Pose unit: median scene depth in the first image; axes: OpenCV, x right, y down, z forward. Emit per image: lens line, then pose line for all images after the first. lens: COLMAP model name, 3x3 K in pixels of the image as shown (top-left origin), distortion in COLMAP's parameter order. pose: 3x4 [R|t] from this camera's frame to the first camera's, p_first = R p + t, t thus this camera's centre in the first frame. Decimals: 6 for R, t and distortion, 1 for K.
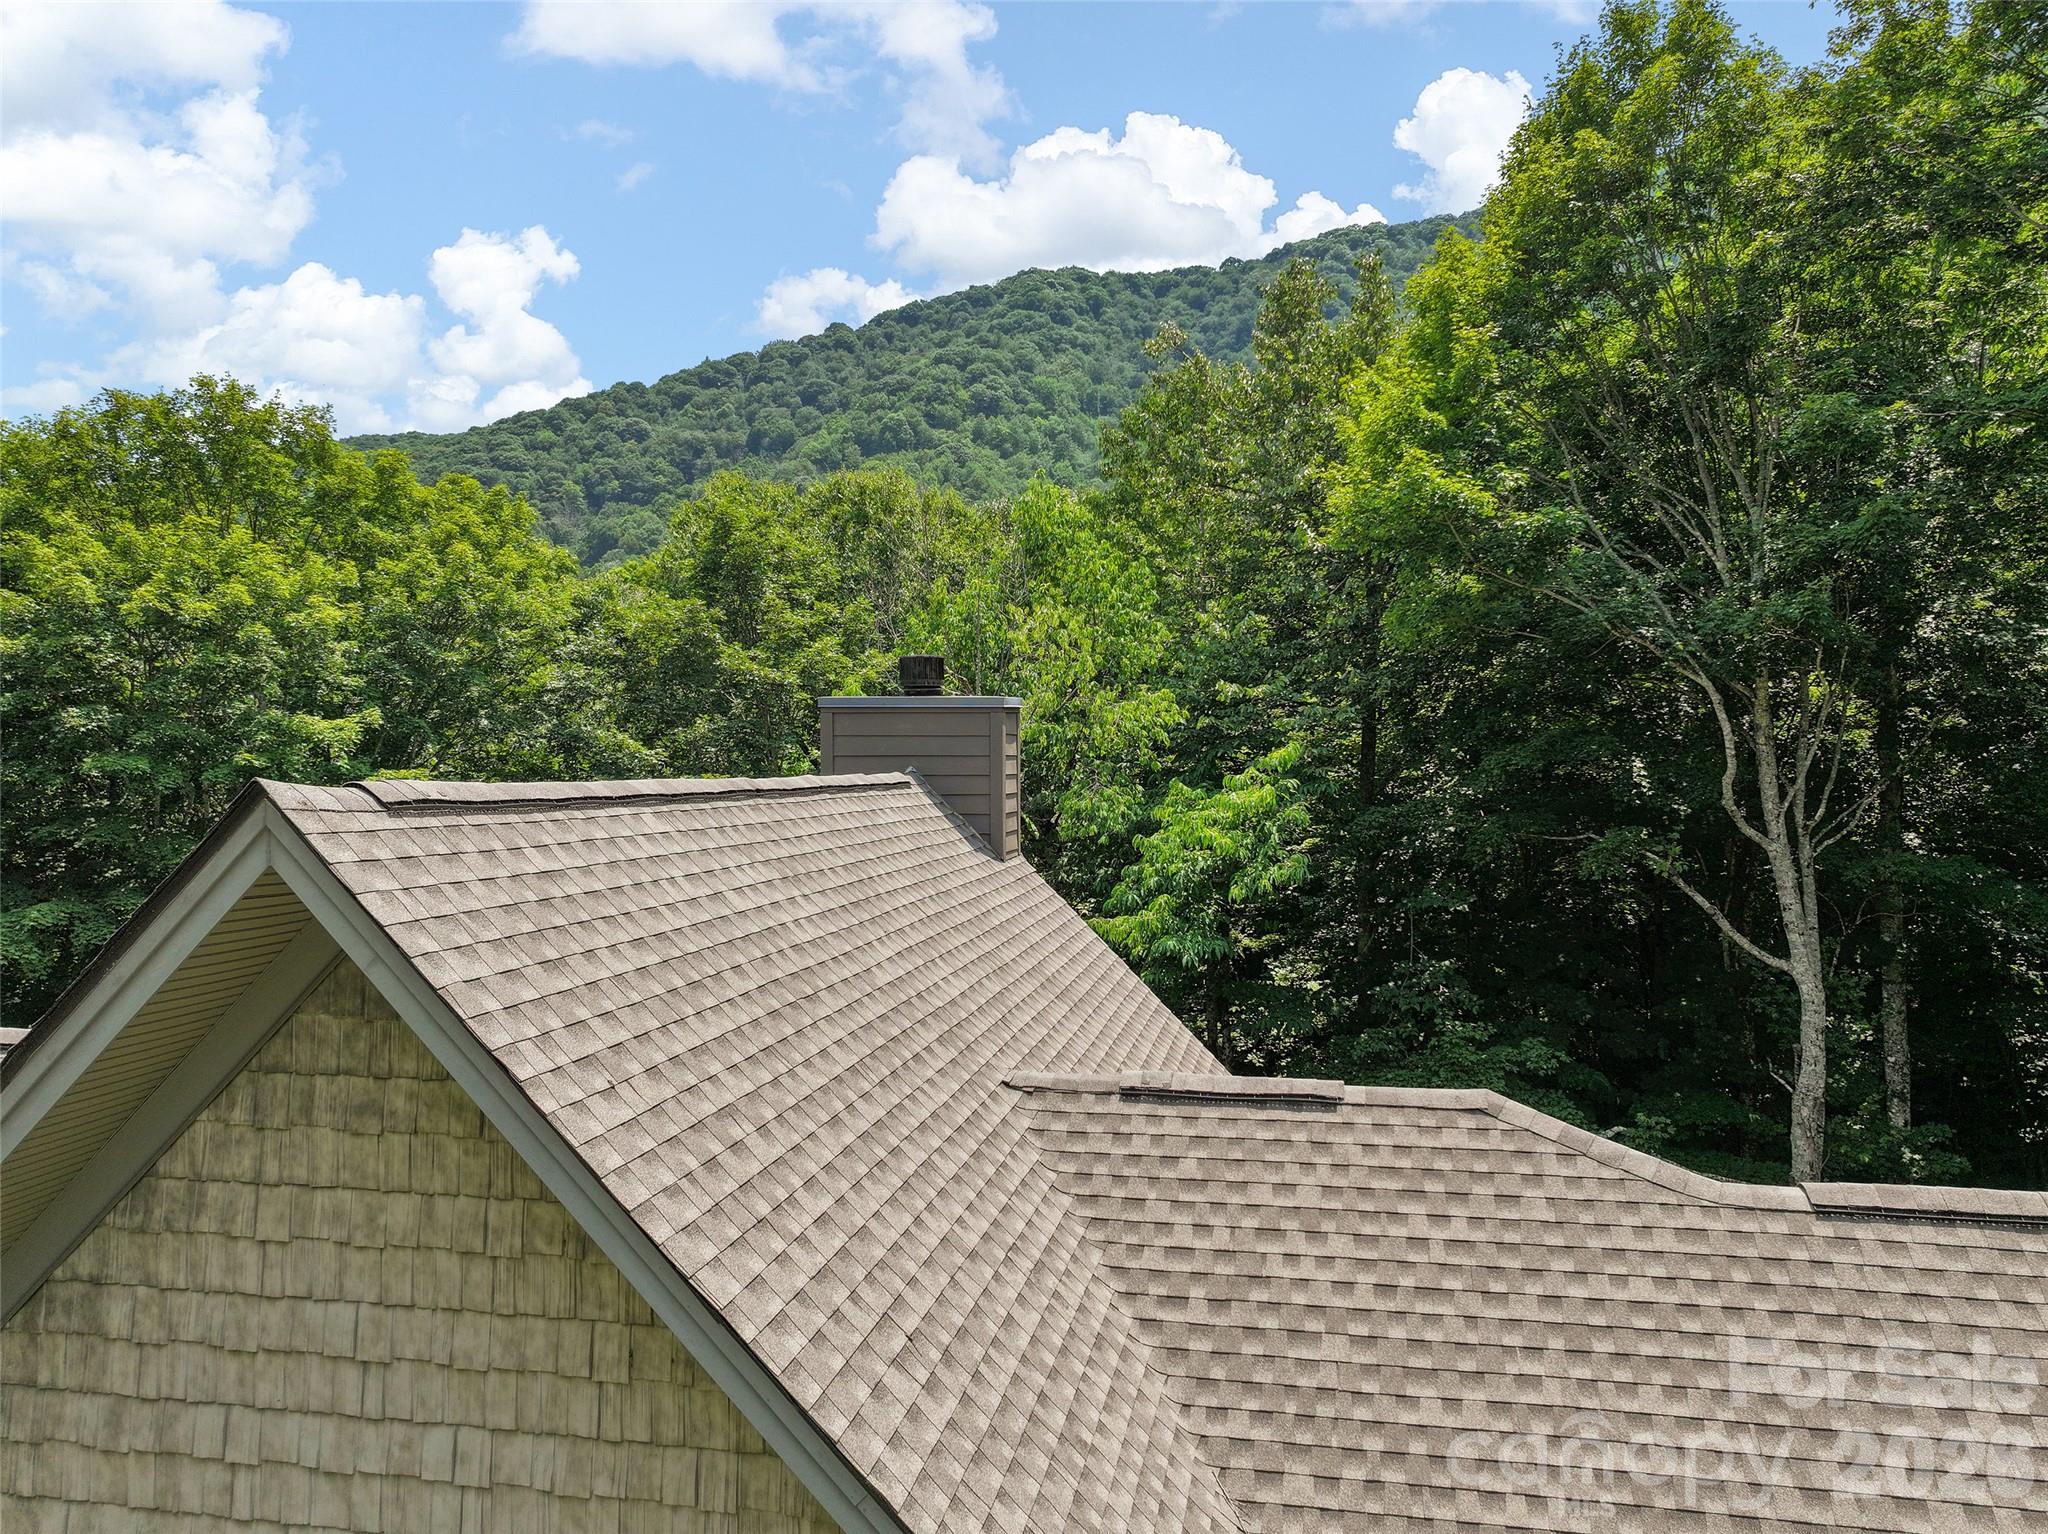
lens RADIAL K [[1412.4, 0, 1027.1], [0, 1412.4, 762.0], [0, 0, 1]] dist [0.006954, -0.001184]
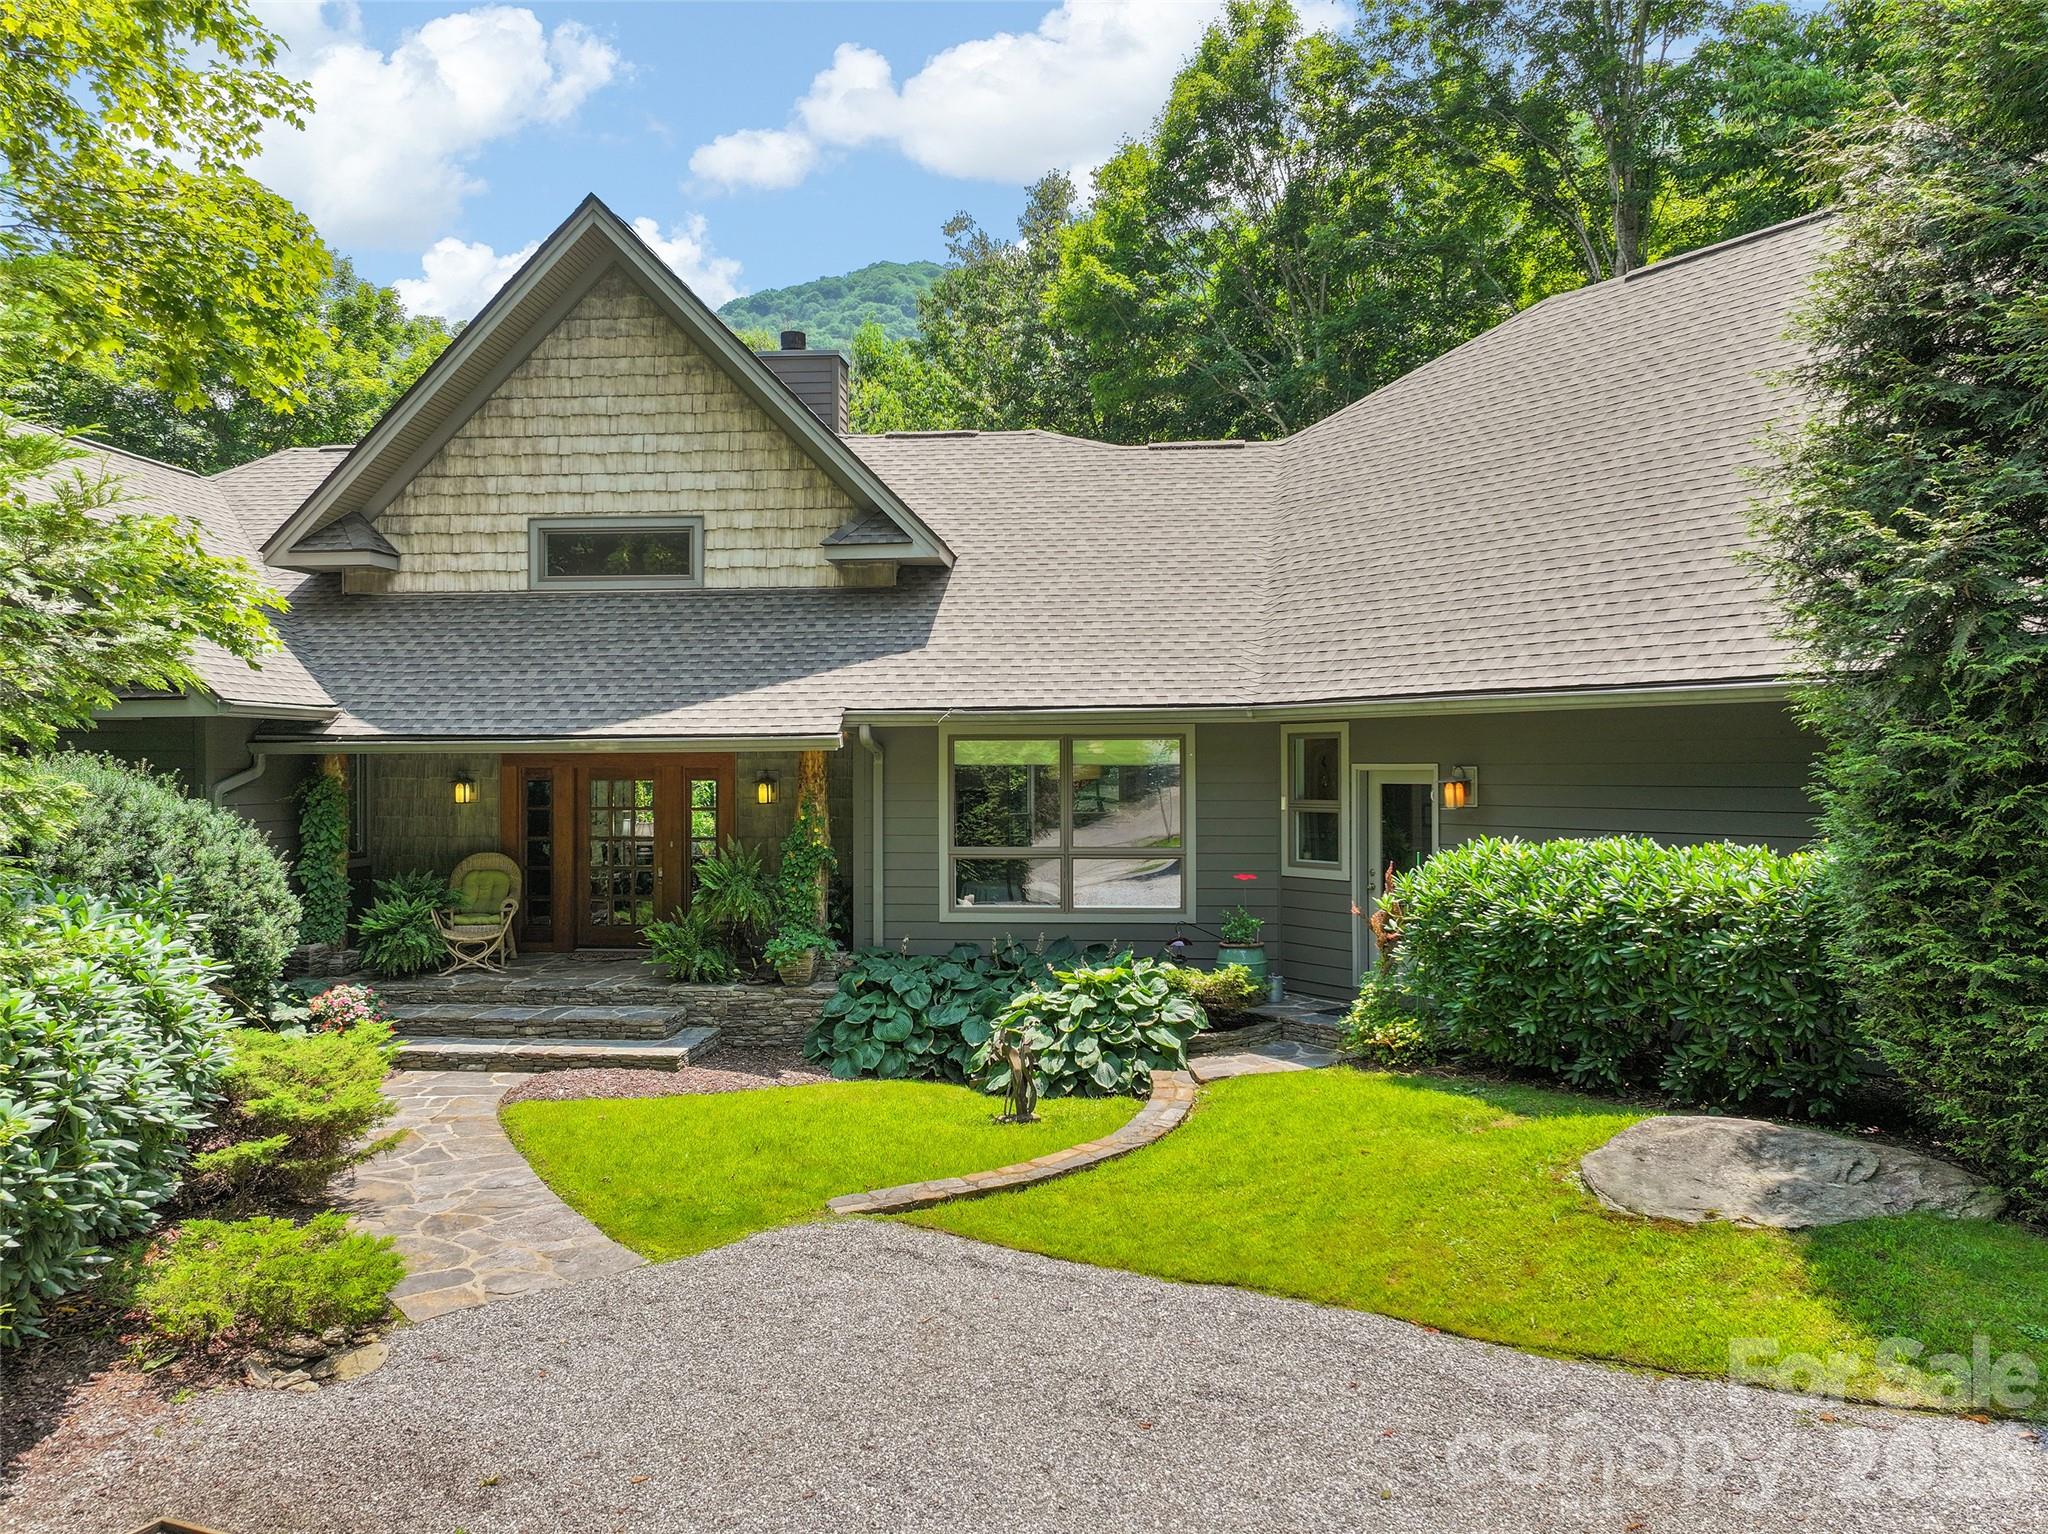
lens RADIAL K [[1412.4, 0, 1020.2], [0, 1412.4, 771.9], [0, 0, 1]] dist [0.006954, -0.001184]
pose [[0.995134, -0.002752, 0.098496, 0.026136], [0.001995, 0.999968, 0.007786, 0.355073], [-0.098514, -0.007552, 0.995107, -0.621658]]
